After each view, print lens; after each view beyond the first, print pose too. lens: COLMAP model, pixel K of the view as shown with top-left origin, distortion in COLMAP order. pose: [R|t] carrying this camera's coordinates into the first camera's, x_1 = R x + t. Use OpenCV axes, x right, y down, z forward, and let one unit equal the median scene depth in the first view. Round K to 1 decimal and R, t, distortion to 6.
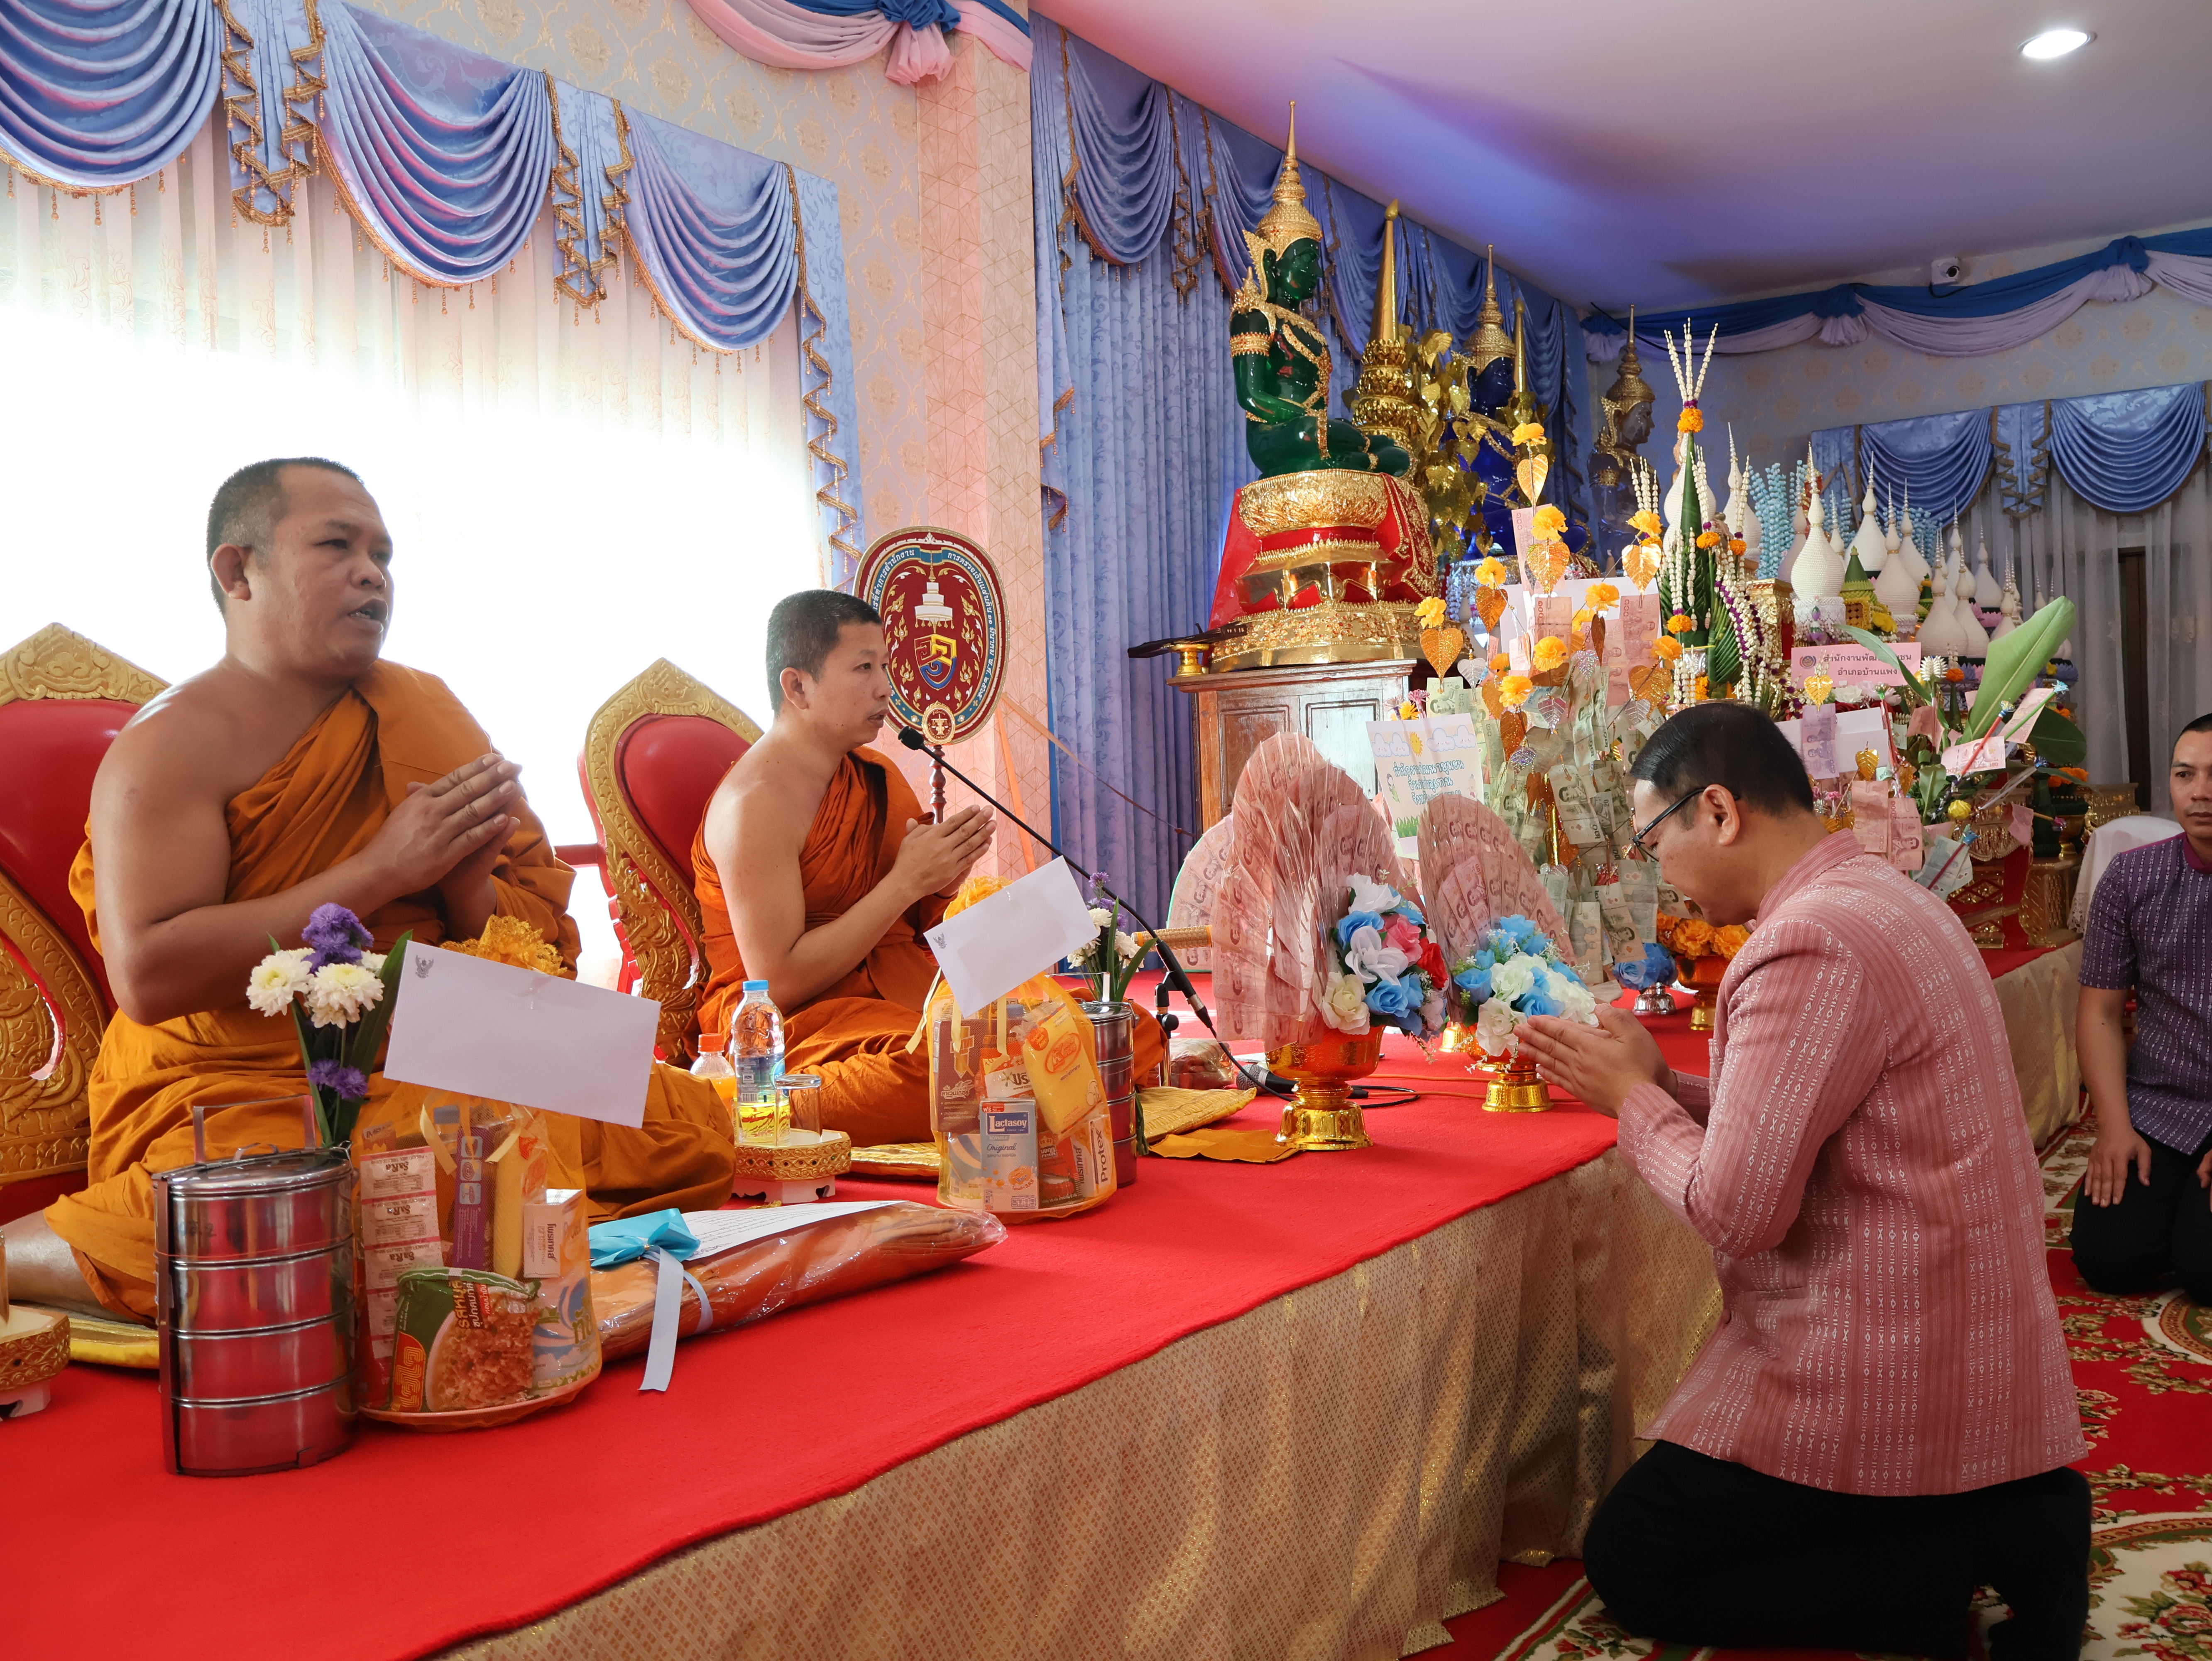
lens RADIAL K [[2082.6, 0, 1107.8], [0, 2082.6, 834.4], [0, 0, 1]] dist [-0.004986, 0.000000]
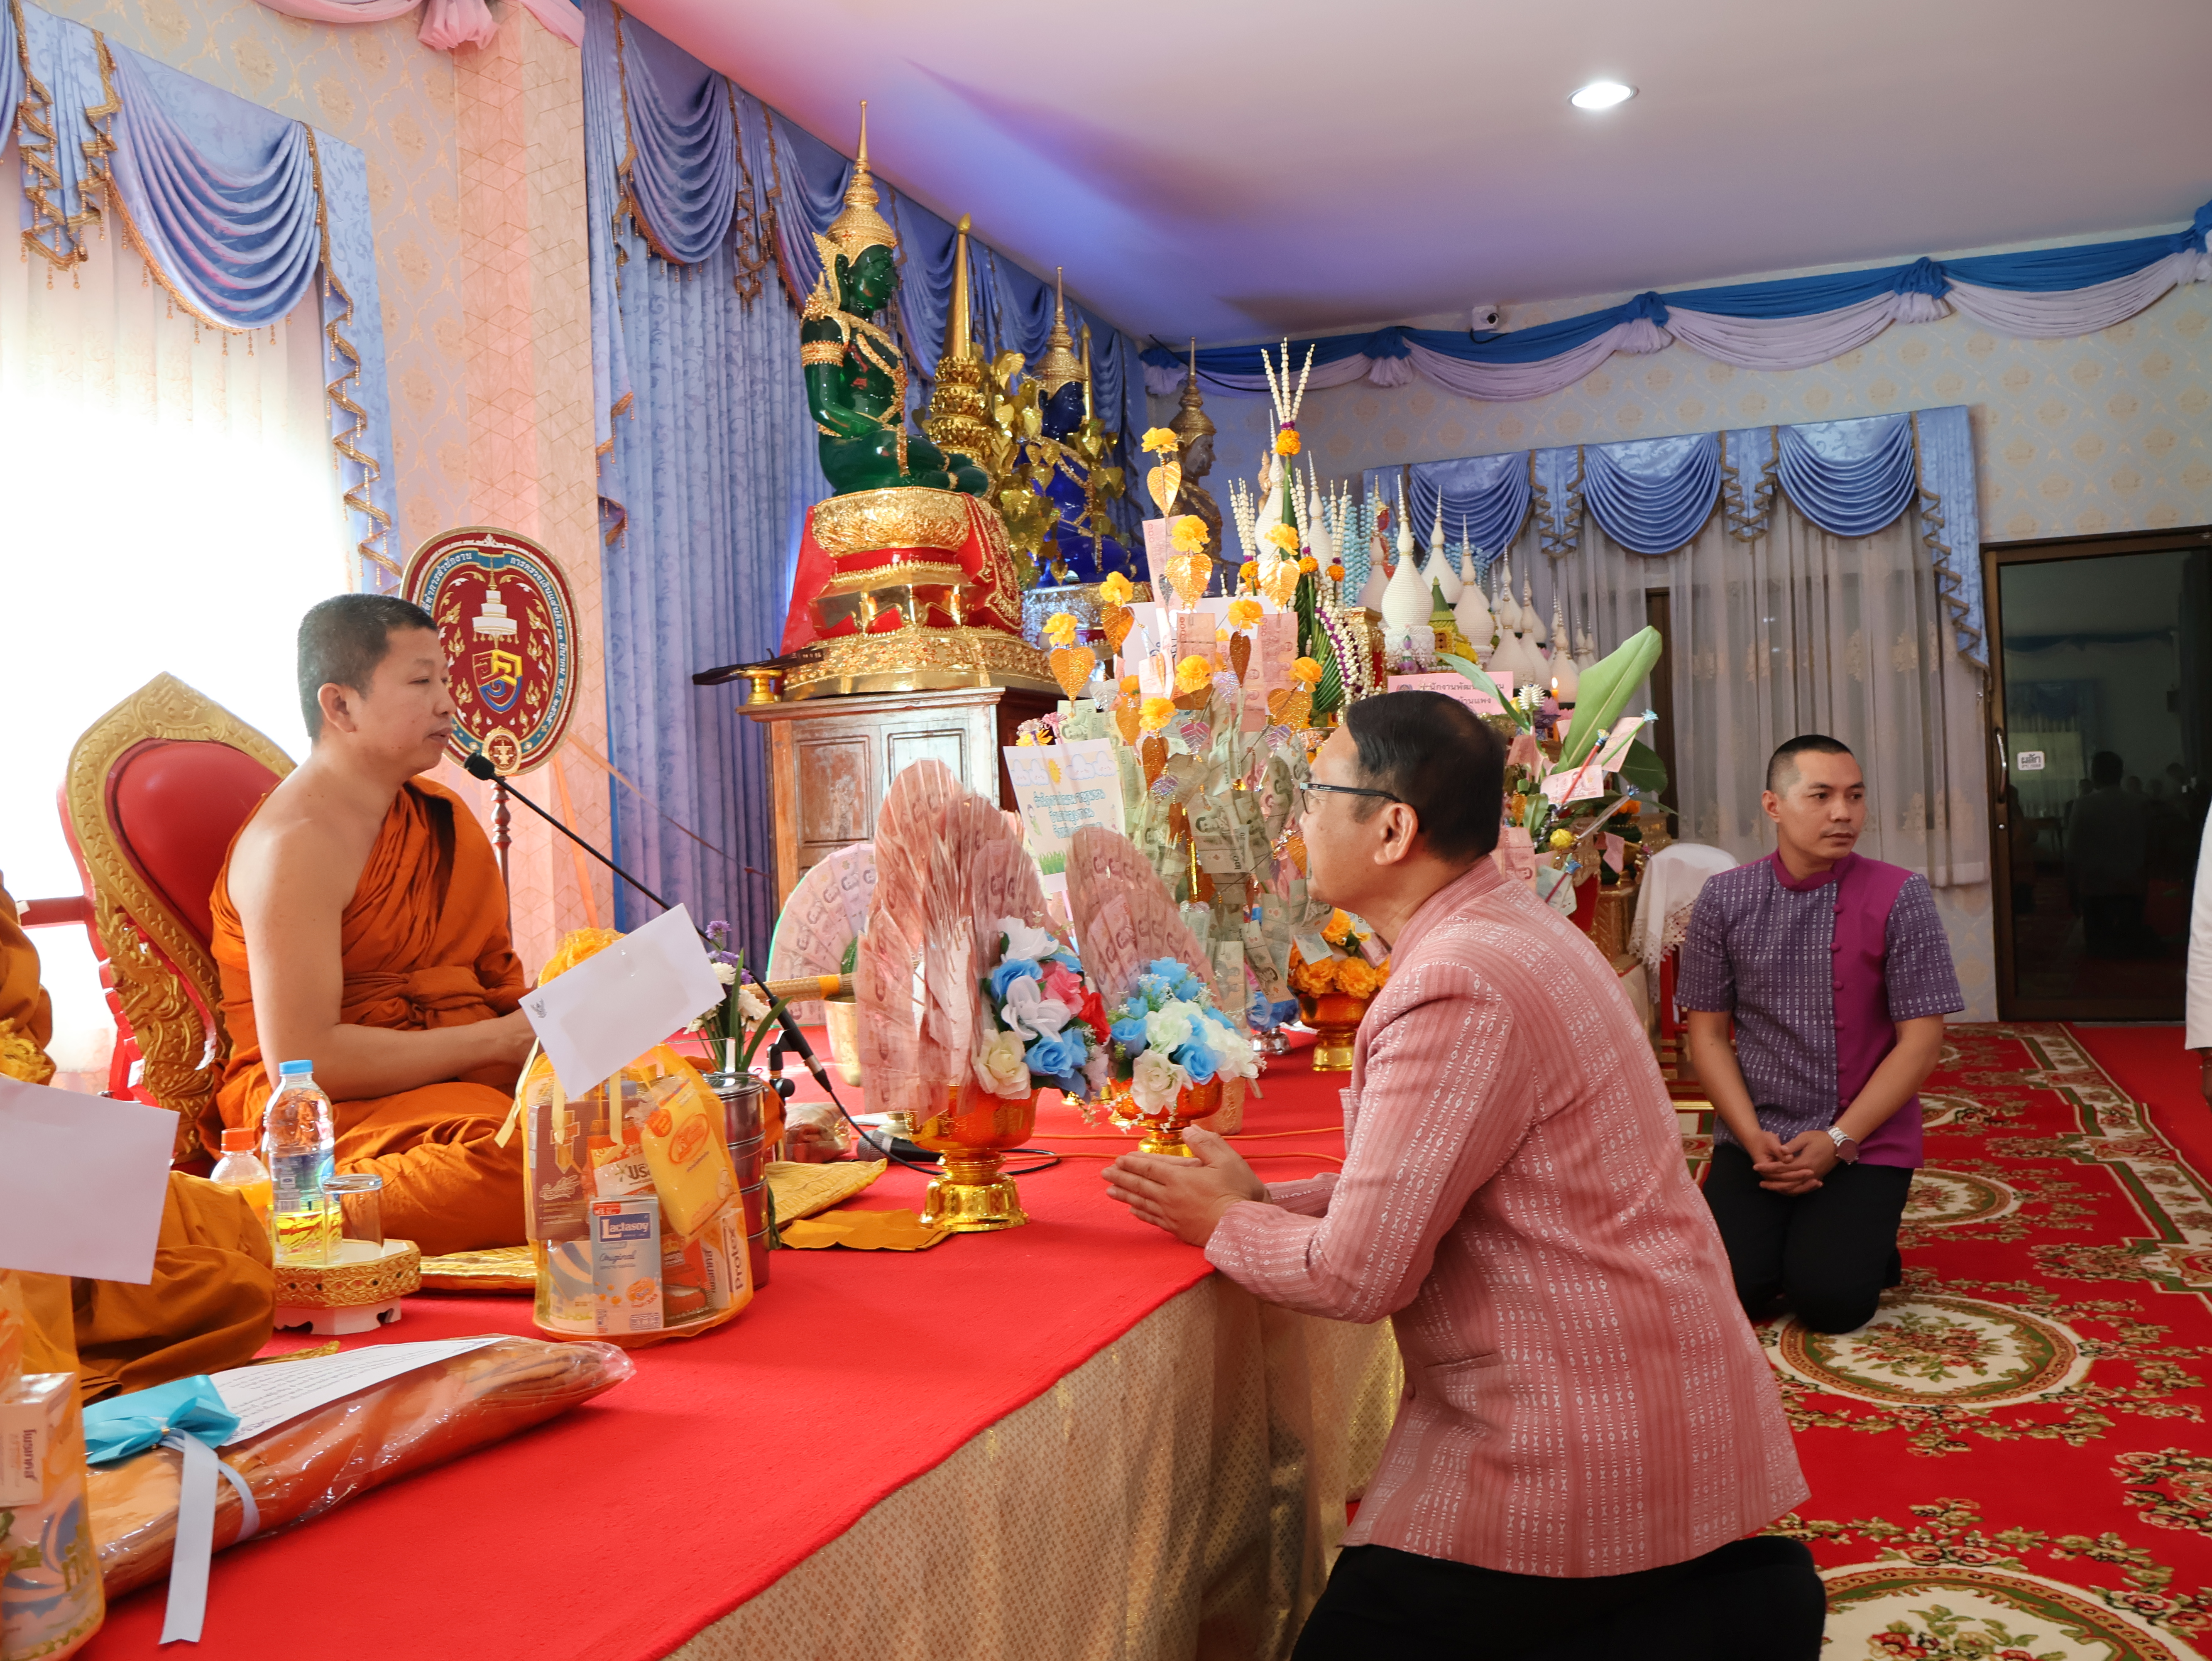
lens RADIAL K [[2082.6, 0, 1096.0], [0, 2082.6, 839.5], [0, 0, 1]] dist [-0.004986, 0.000000]
pose [[0.976601, -0.009803, 0.214837, -0.029305], [0.013068, 0.999820, -0.013783, -0.001071], [-0.214663, 0.016268, 0.976553, 0.105797]]
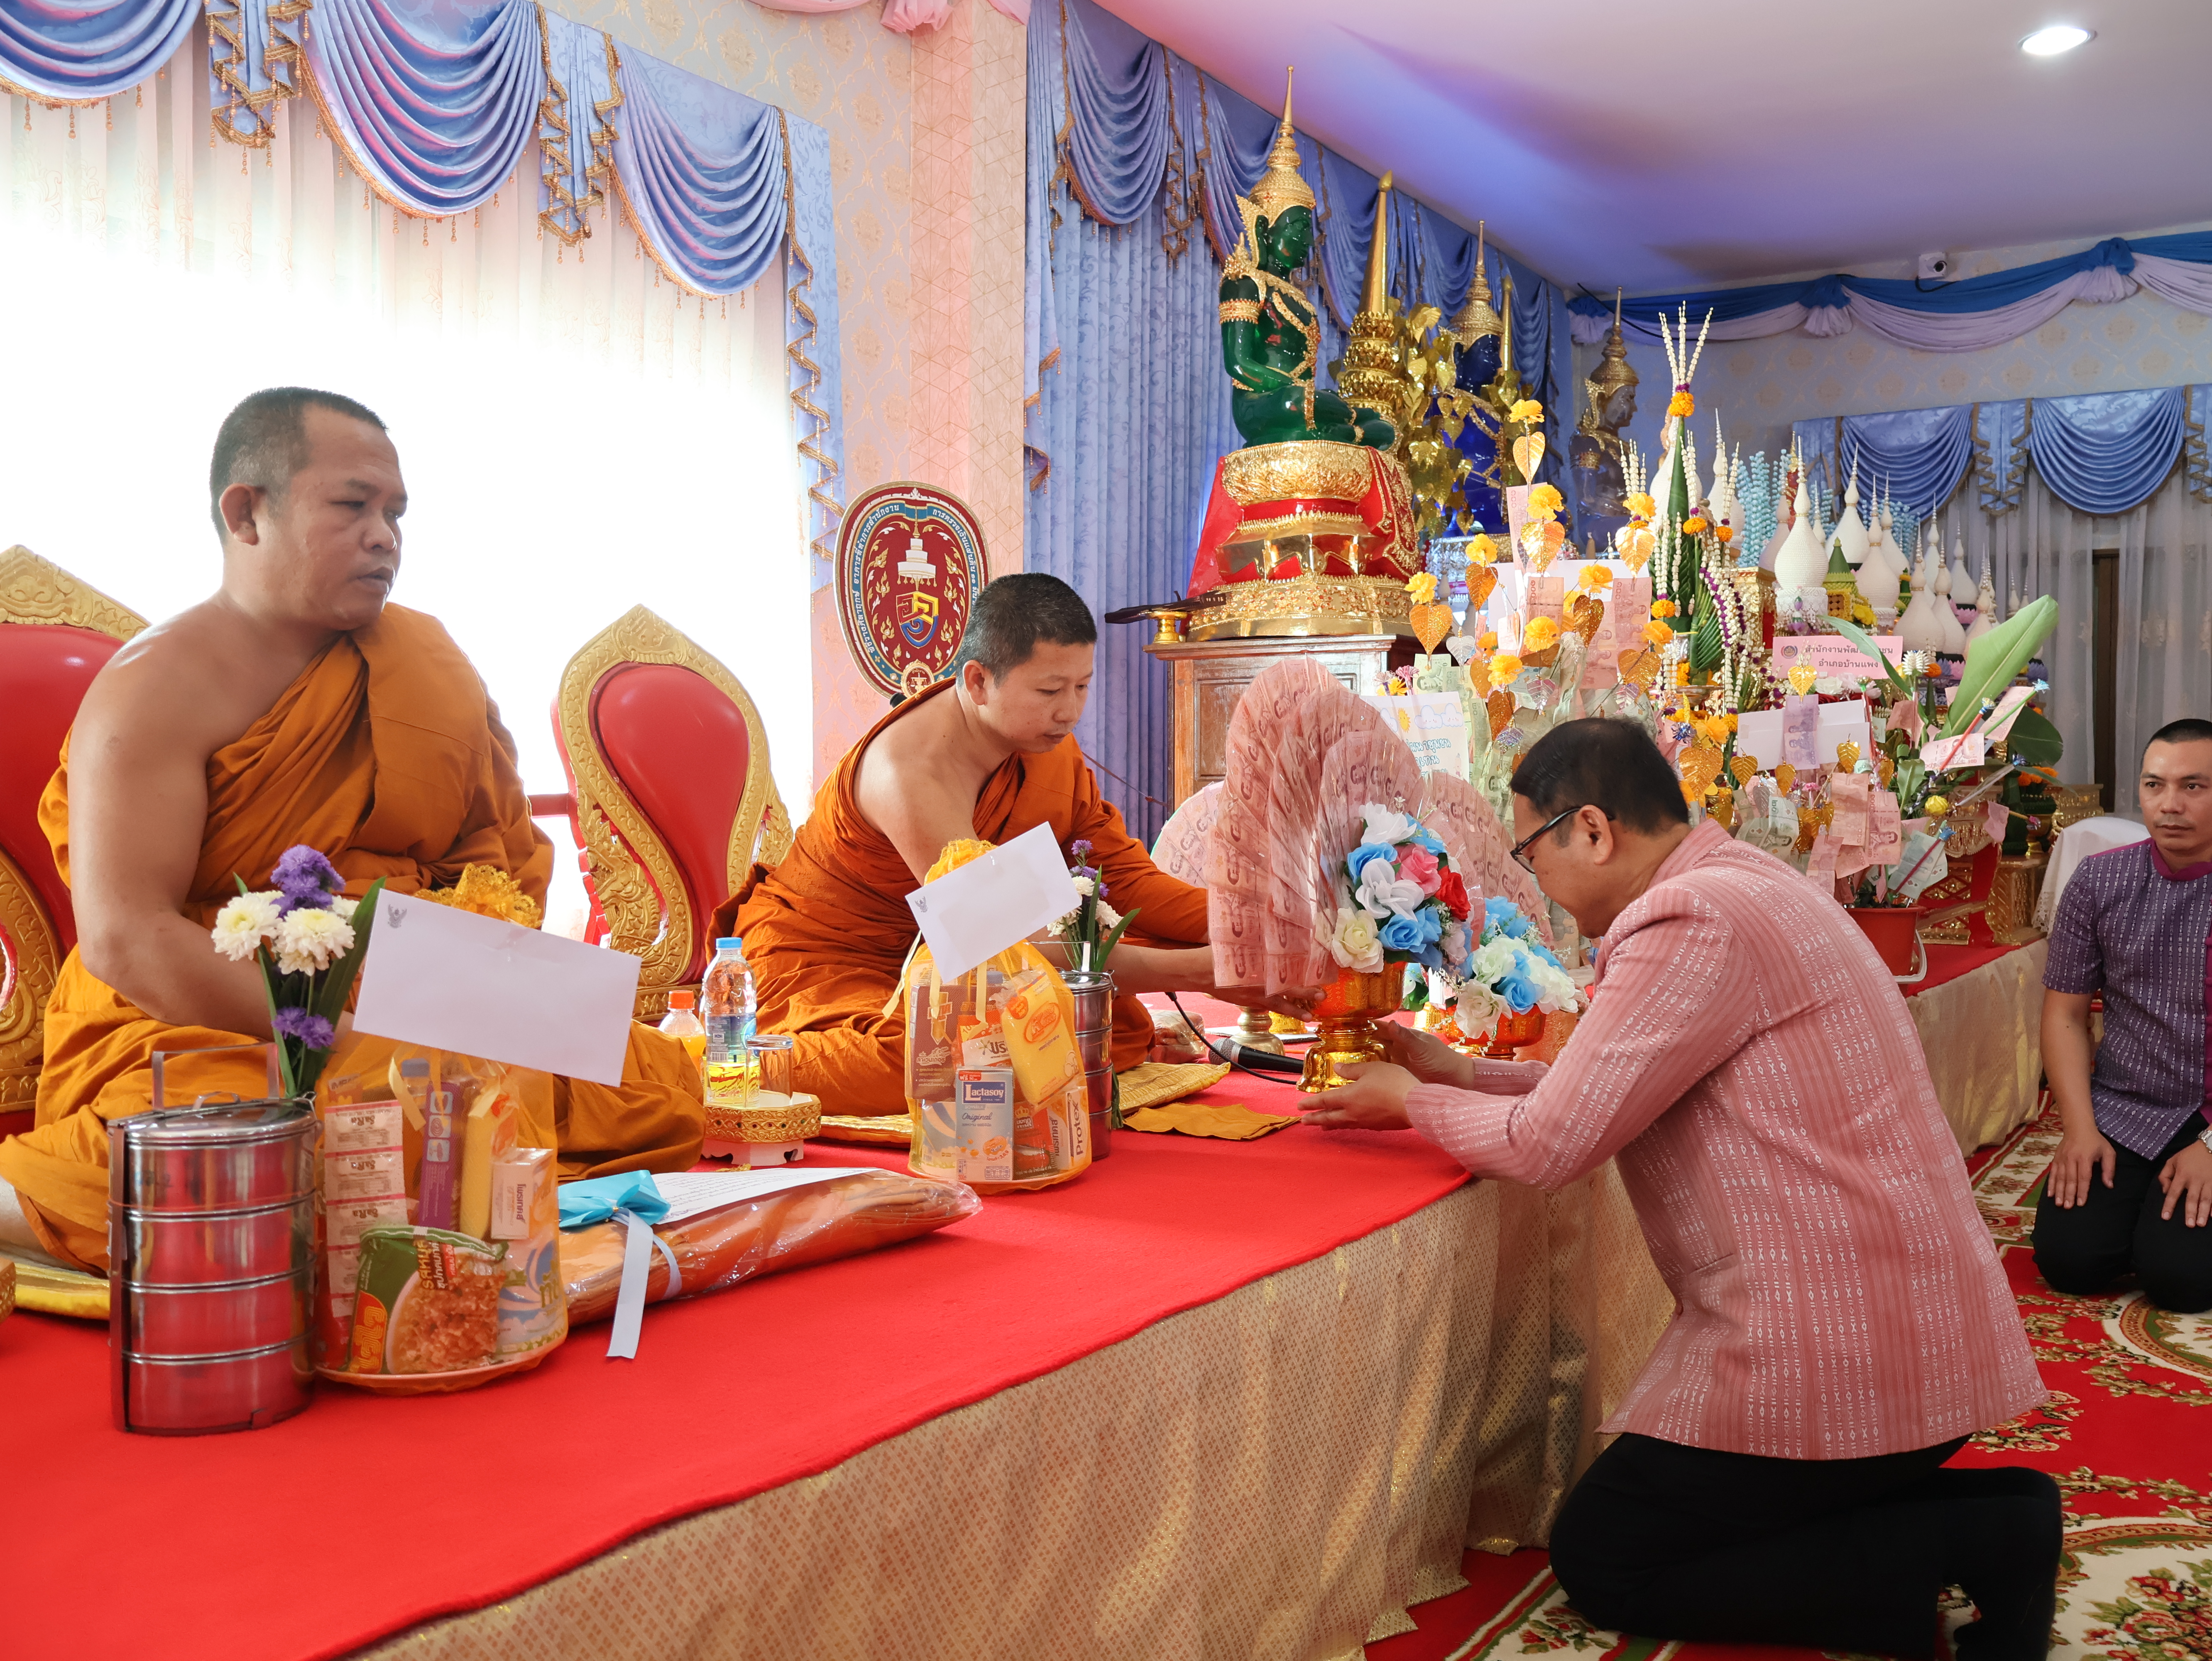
lens RADIAL K [[2082.6, 0, 1109.5], [0, 2082.6, 828.0], [0, 0, 1]] dist [-0.004986, 0.000000]
pose [[0.999204, 0.034412, 0.020169, -0.009323], [-0.034678, 0.999315, 0.012959, -0.000328], [-0.019709, -0.013648, 0.999713, 0.013893]]
